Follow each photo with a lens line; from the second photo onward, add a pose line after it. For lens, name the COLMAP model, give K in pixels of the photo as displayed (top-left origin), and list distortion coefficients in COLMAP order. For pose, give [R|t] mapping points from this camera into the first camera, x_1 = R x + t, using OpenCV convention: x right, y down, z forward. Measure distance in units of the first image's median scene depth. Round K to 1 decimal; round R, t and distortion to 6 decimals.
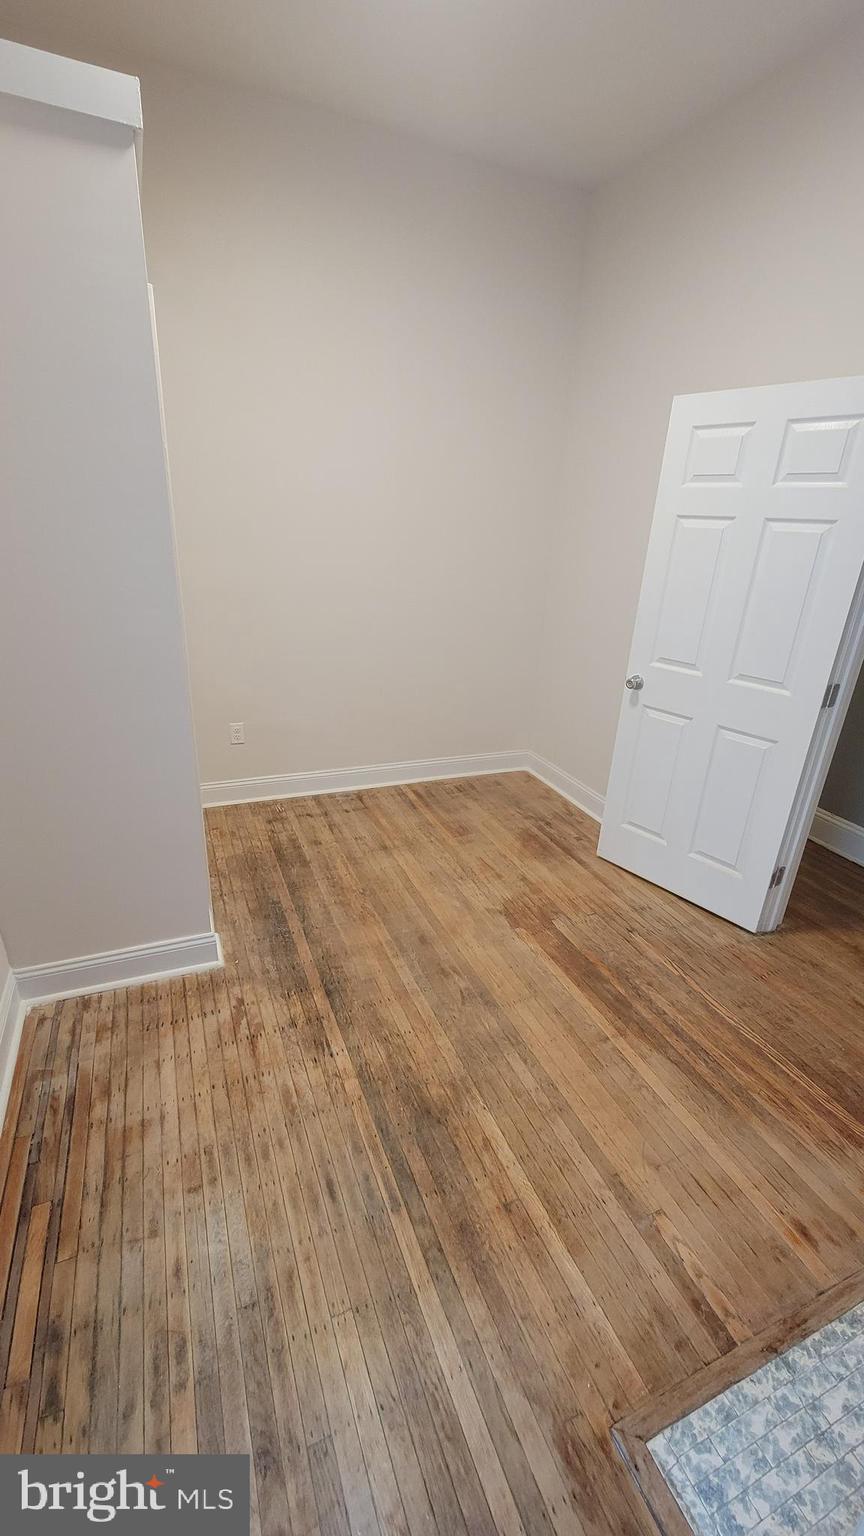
lens RADIAL K [[626.1, 0, 436.0], [0, 626.1, 774.9], [0, 0, 1]] dist [0.001875, -0.003455]
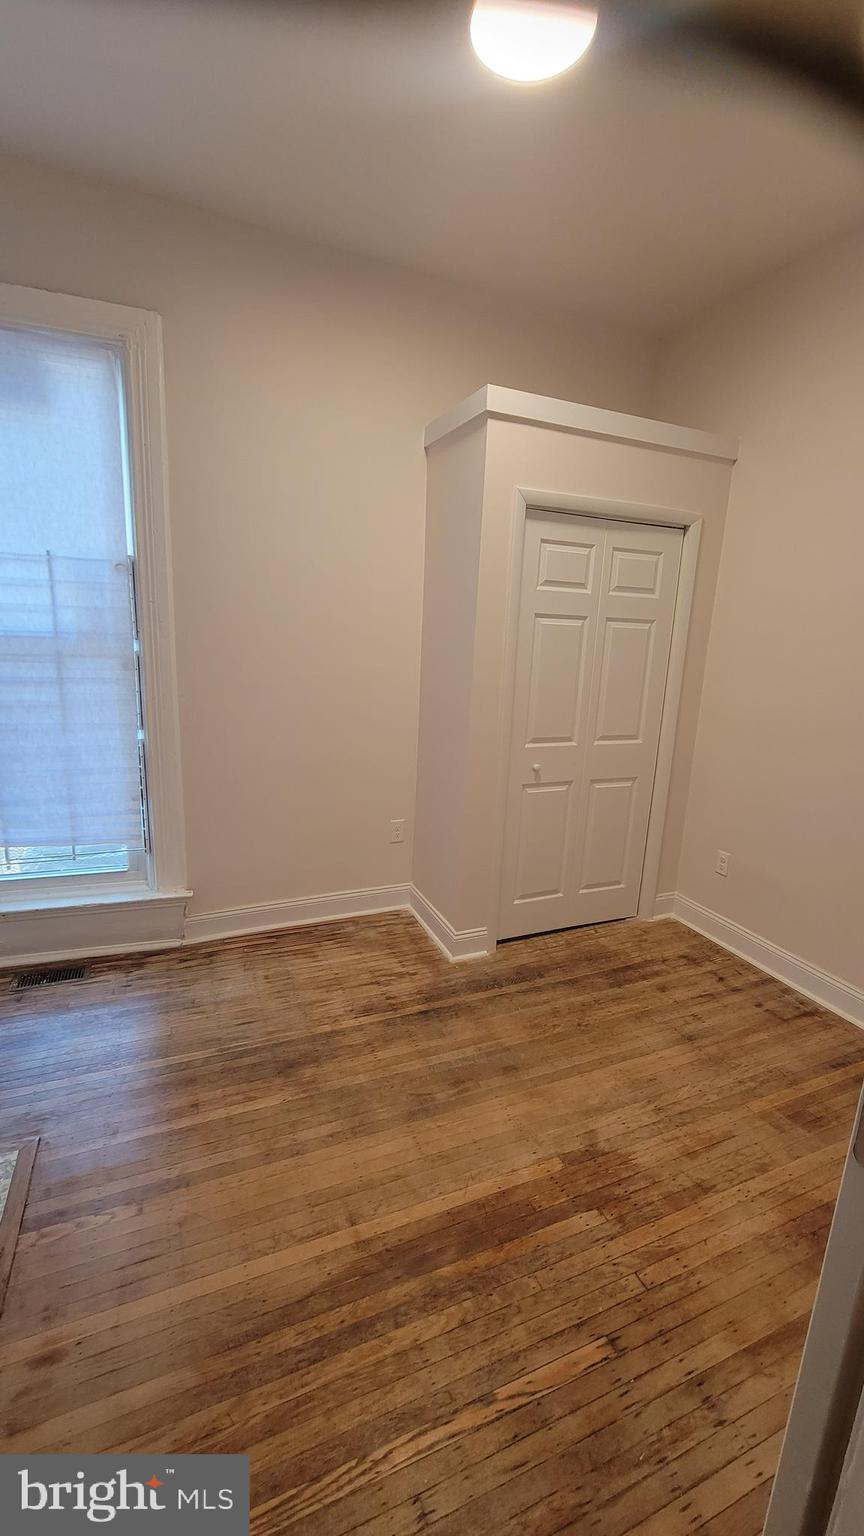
lens RADIAL K [[626.1, 0, 436.0], [0, 626.1, 774.9], [0, 0, 1]] dist [0.001875, -0.003455]
pose [[-0.001700, 0.176204, -0.984352, 0.953432], [-0.417990, 0.894112, 0.160772, -0.257416], [0.908450, 0.411723, 0.072131, 0.805545]]
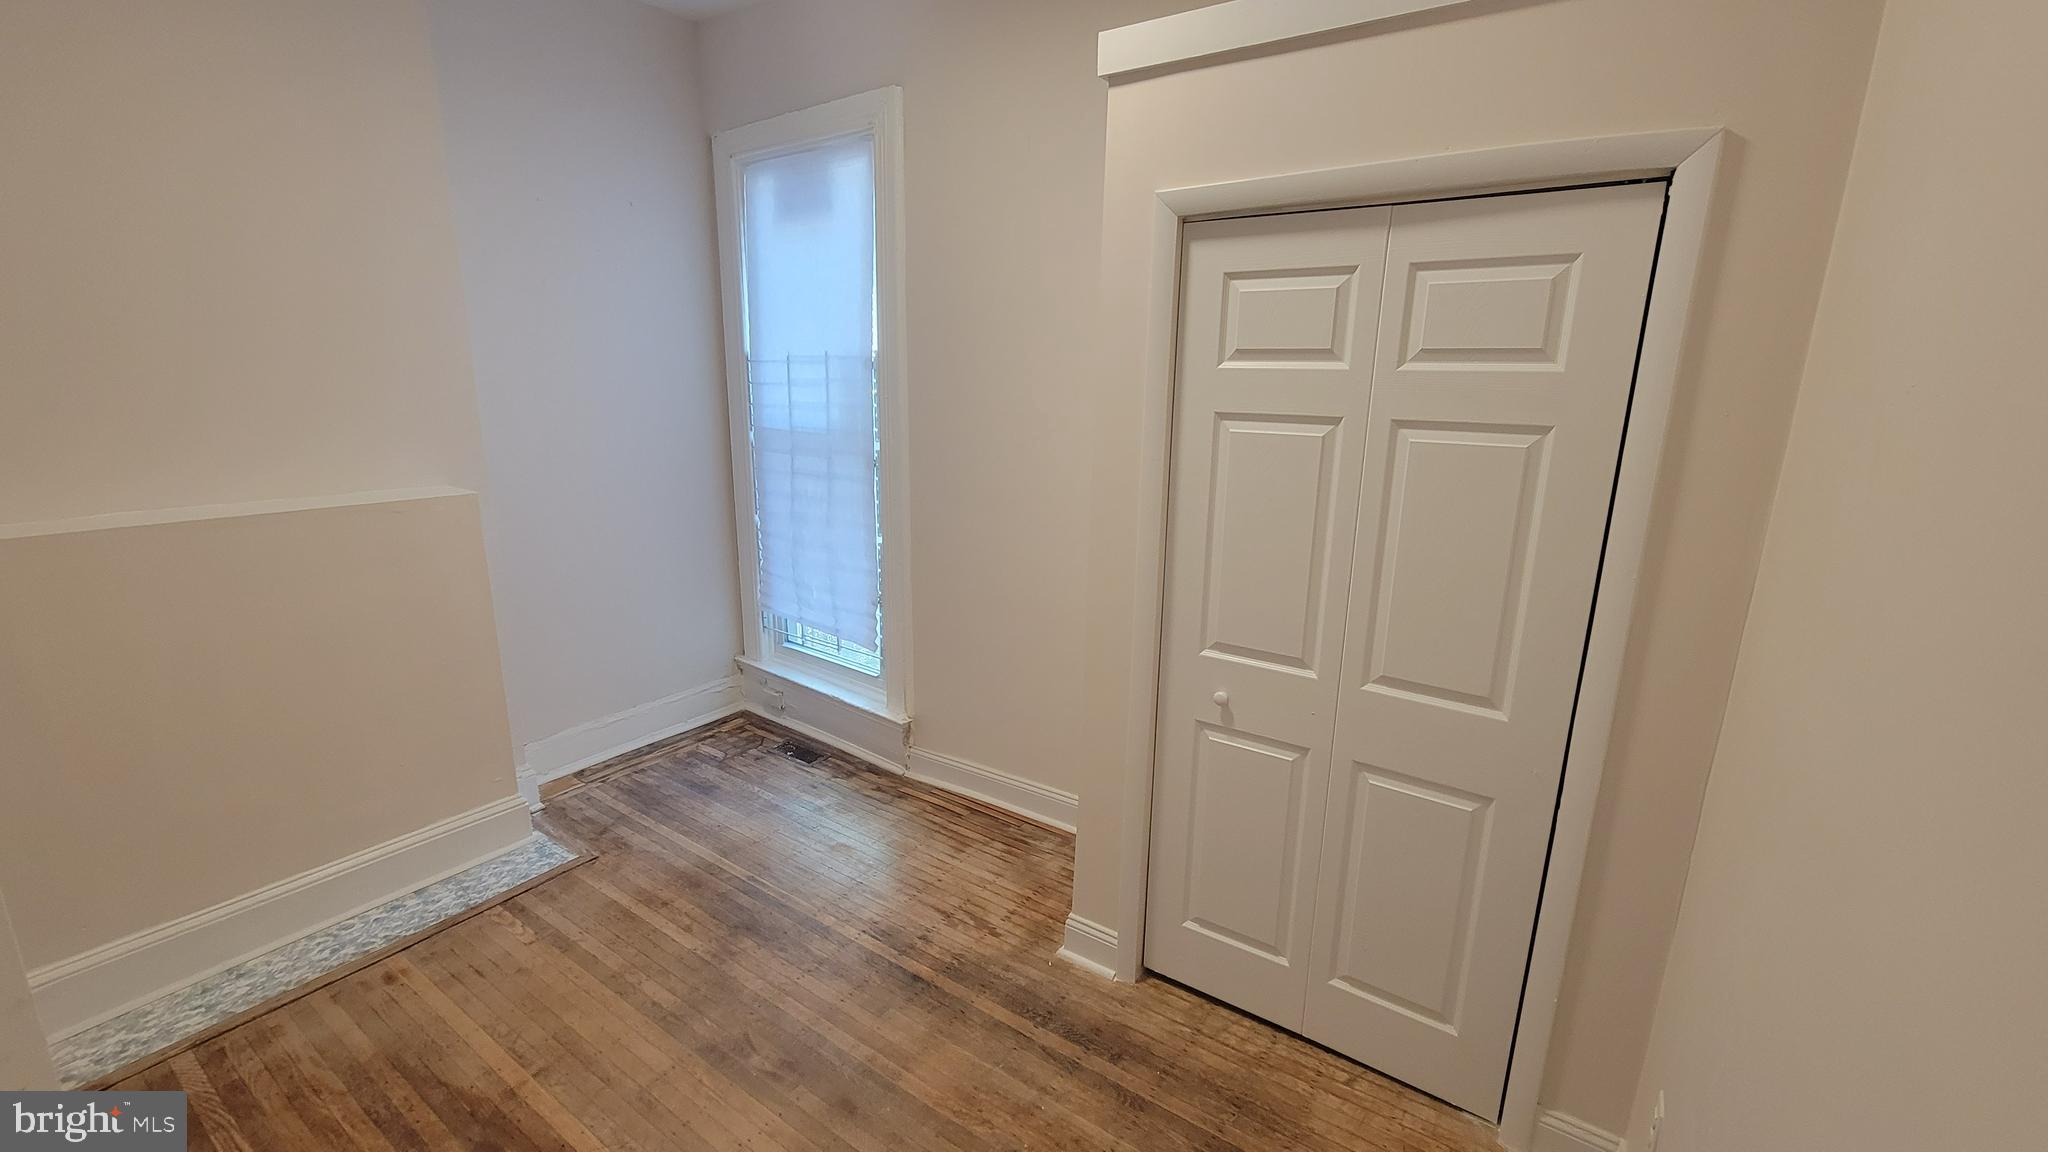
lens RADIAL K [[834.8, 0, 1024.0], [0, 834.8, 576.0], [0, 0, 1]] dist [0.001875, -0.003455]
pose [[-0.844726, 0.061683, -0.531632, 0.274067], [-0.258665, 0.822565, 0.506439, -0.715412], [0.468541, 0.565316, -0.678887, 1.608759]]
